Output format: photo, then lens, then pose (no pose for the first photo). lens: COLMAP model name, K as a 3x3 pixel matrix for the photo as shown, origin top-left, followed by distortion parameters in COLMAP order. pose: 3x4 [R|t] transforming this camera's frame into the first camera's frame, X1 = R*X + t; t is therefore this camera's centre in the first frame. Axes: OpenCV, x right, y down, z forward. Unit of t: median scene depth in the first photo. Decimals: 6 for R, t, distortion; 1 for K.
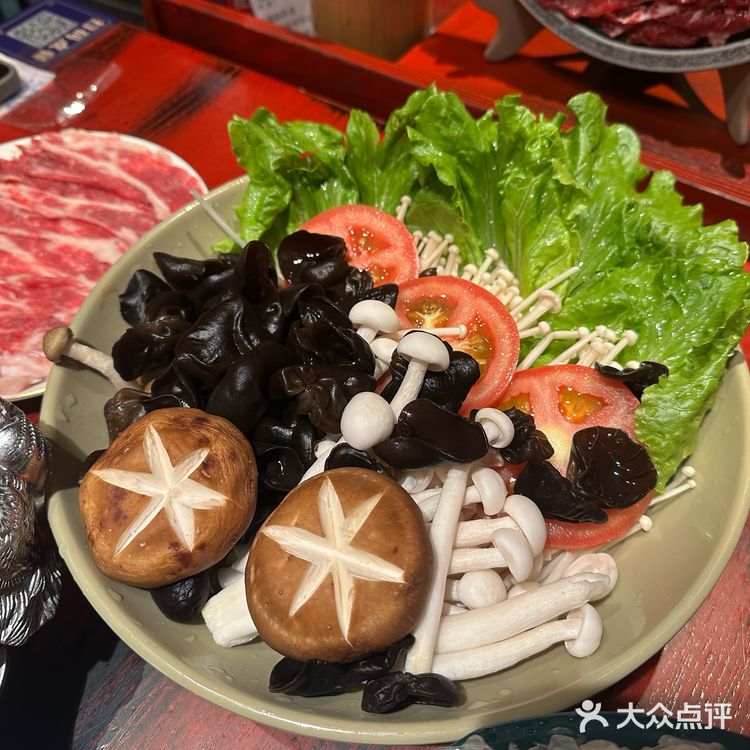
lens RADIAL K [[716.7, 0, 375.0], [0, 716.7, 375.0], [0, 0, 1]] dist [0.172622, -0.314888]
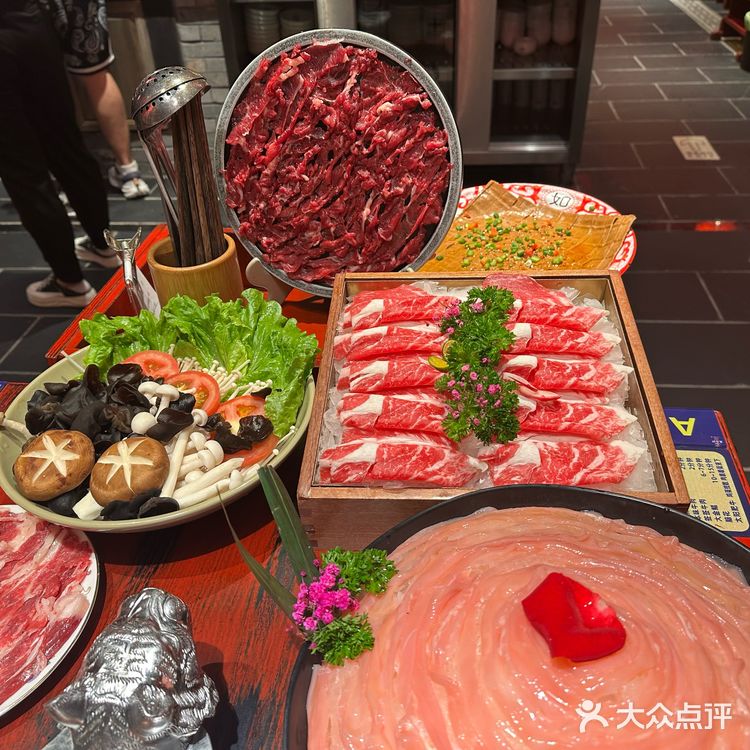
lens RADIAL K [[716.7, 0, 375.0], [0, 716.7, 375.0], [0, 0, 1]] dist [0.172622, -0.314888]
pose [[0.979217, -0.142951, 0.143869, 0.345378], [0.179089, 0.942381, -0.282569, 0.608494], [-0.095186, 0.302462, 0.948397, -1.148394]]
